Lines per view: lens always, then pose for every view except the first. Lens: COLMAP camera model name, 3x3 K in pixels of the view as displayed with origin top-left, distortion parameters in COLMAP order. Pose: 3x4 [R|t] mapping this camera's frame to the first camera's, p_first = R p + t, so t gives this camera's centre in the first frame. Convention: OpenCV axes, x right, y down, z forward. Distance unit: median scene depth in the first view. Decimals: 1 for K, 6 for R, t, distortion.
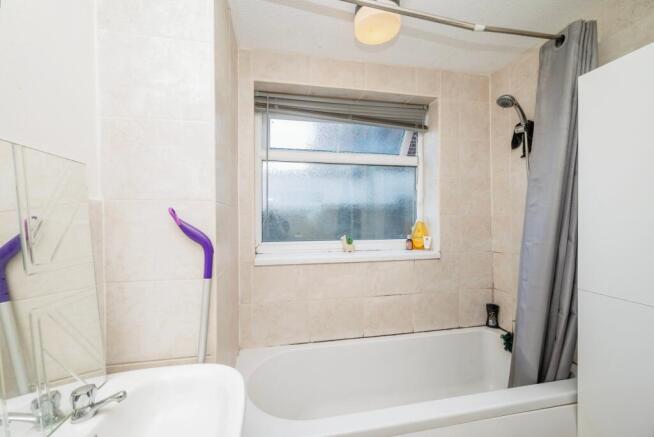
lens RADIAL K [[250.7, 0, 326.7], [0, 250.7, 217.3], [0, 0, 1]] dist [0.000087, 0.000004]
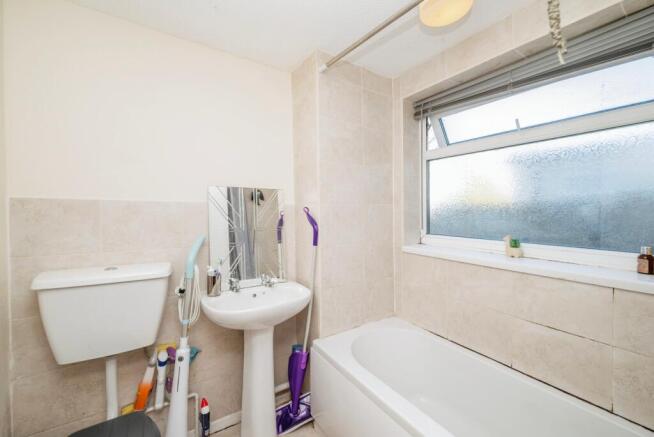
lens RADIAL K [[264.6, 0, 325.6], [0, 264.6, 210.4], [0, 0, 1]] dist [0.001017, 0.000077]
pose [[0.377402, 0.006029, -0.926030, 0.670223], [-0.006413, 0.999972, 0.003897, -0.008501], [0.926027, 0.004468, 0.377430, 0.150424]]
